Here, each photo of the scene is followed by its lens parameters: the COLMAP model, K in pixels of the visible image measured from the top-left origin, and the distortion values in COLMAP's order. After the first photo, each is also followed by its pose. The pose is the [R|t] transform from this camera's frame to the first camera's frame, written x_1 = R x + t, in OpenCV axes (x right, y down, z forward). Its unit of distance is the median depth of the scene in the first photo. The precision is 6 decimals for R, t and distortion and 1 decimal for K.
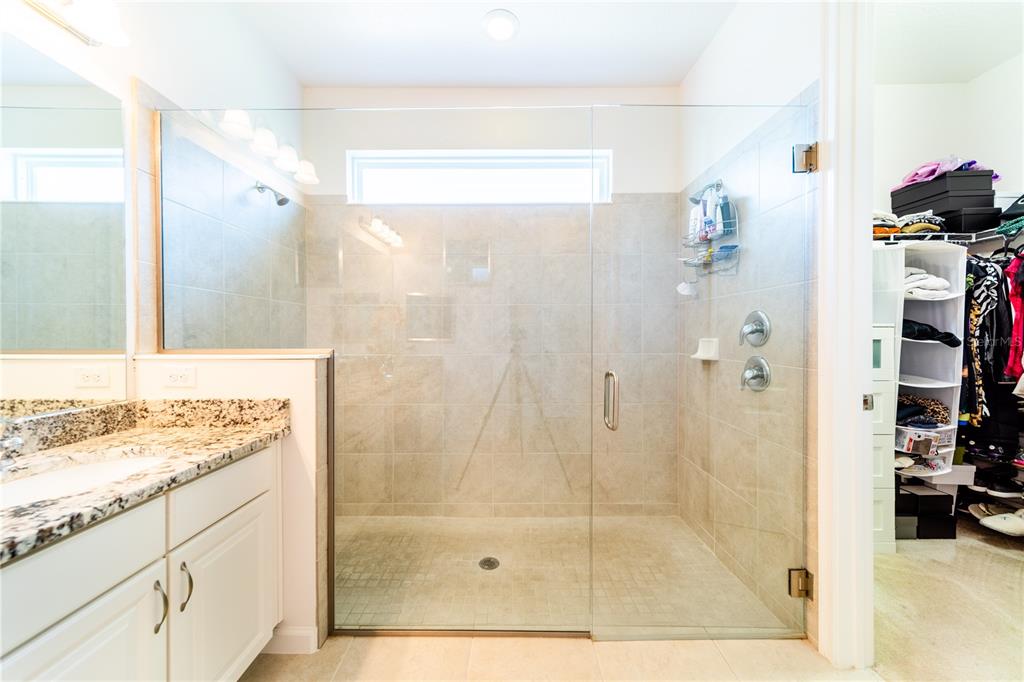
lens RADIAL K [[361.7, 0, 509.9], [0, 361.7, 338.6], [0, 0, 1]] dist [0.007492, -0.000136]
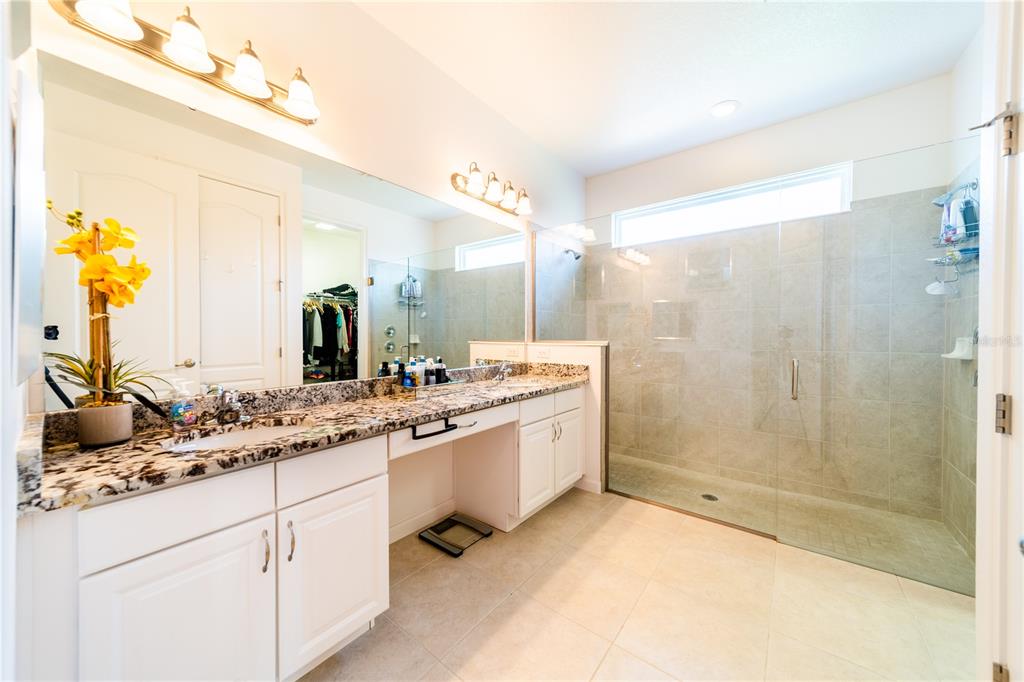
lens RADIAL K [[361.7, 0, 509.9], [0, 361.7, 338.6], [0, 0, 1]] dist [0.007492, -0.000136]
pose [[0.788797, 0.008854, -0.614590, 0.154721], [-0.008088, 0.999959, 0.004025, 0.006519], [0.614601, 0.001796, 0.788836, -0.470000]]
